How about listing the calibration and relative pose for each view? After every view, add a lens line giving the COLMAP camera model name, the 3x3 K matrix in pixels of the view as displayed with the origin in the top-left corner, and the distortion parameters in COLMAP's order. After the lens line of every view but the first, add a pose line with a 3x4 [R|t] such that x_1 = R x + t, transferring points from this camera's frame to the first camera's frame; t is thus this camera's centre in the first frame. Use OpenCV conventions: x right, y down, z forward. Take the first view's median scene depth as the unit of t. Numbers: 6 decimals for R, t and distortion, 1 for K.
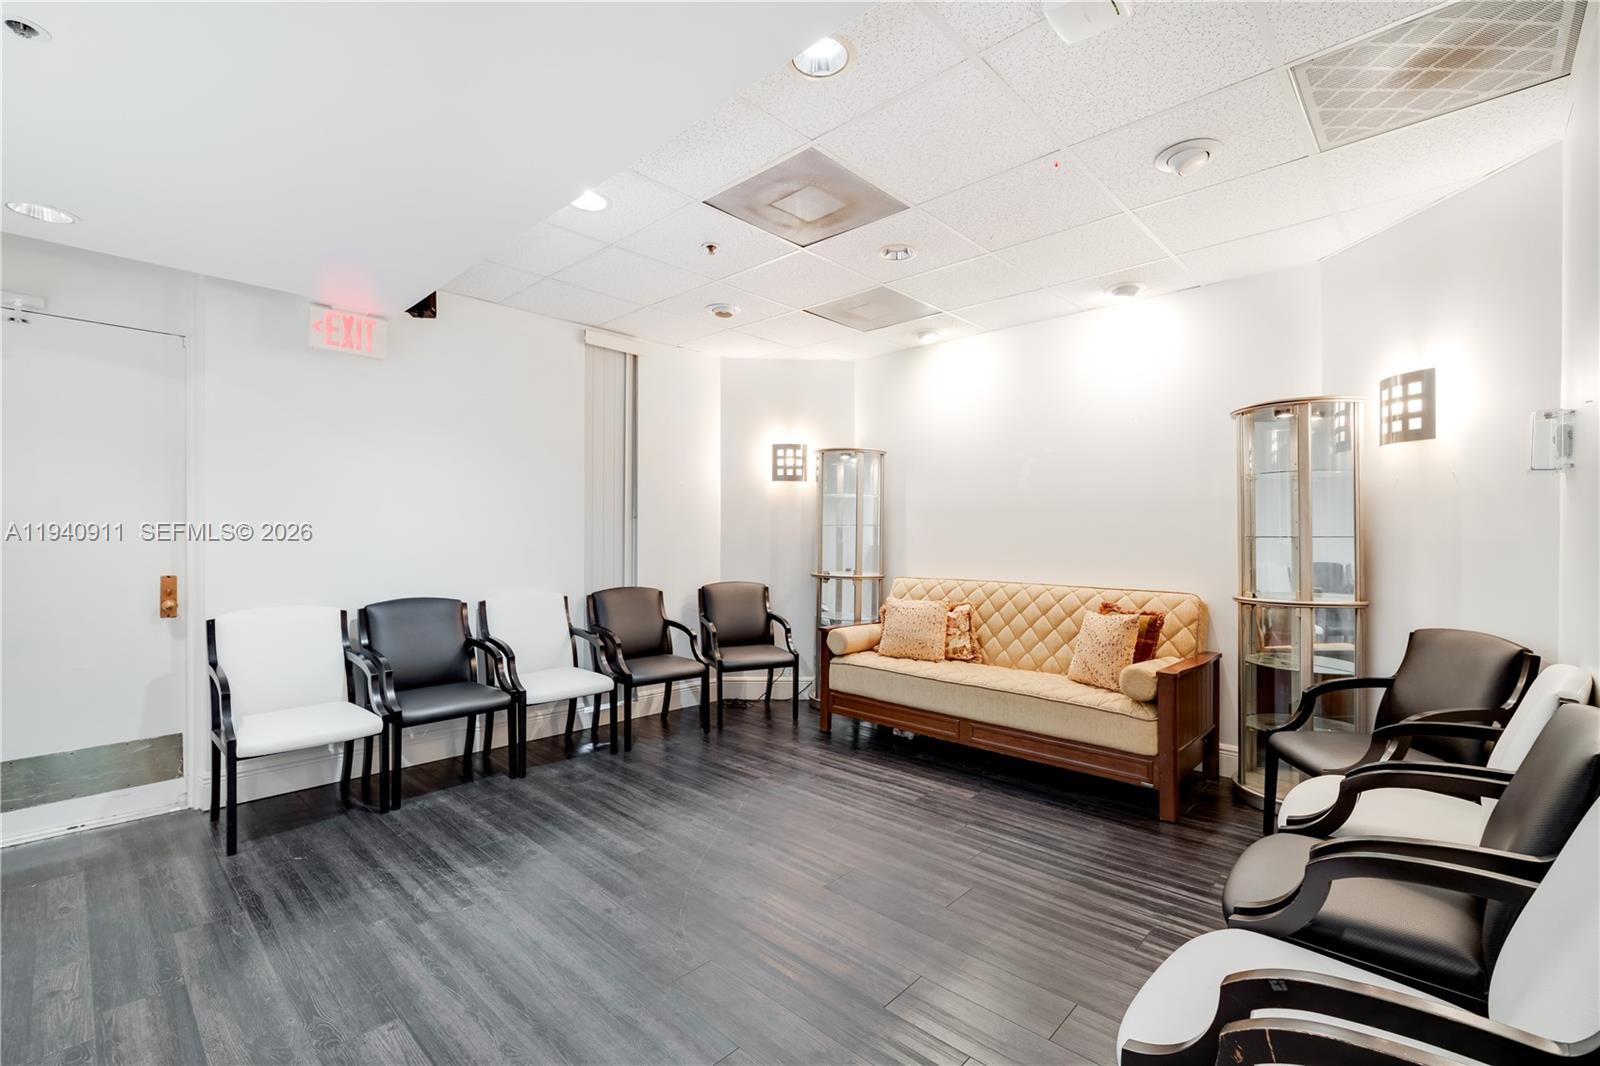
lens RADIAL K [[697.5, 0, 804.4], [0, 697.5, 535.4], [0, 0, 1]] dist [-0.017609, 0.000350]
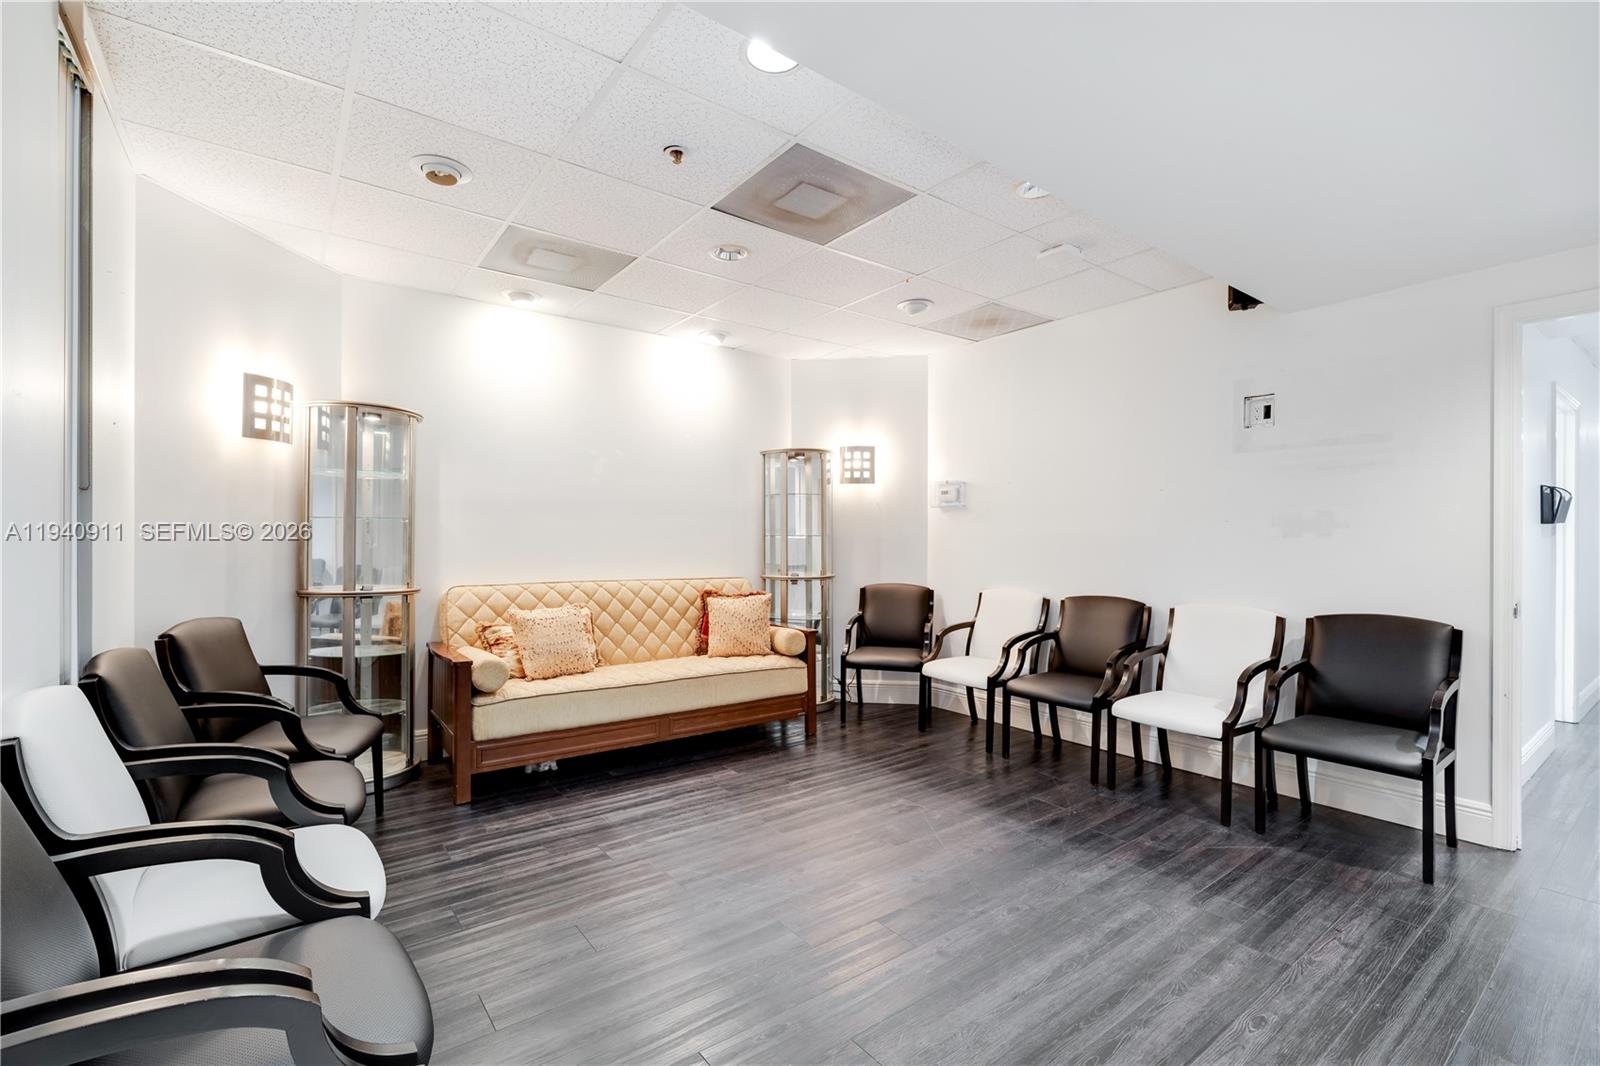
lens RADIAL K [[697.5, 0, 804.4], [0, 697.5, 535.4], [0, 0, 1]] dist [-0.017609, 0.000350]
pose [[0.176736, -0.005330, 0.984244, -0.833969], [-0.010733, 0.999915, 0.007342, -0.009793], [-0.984200, -0.011861, 0.176664, 0.707091]]
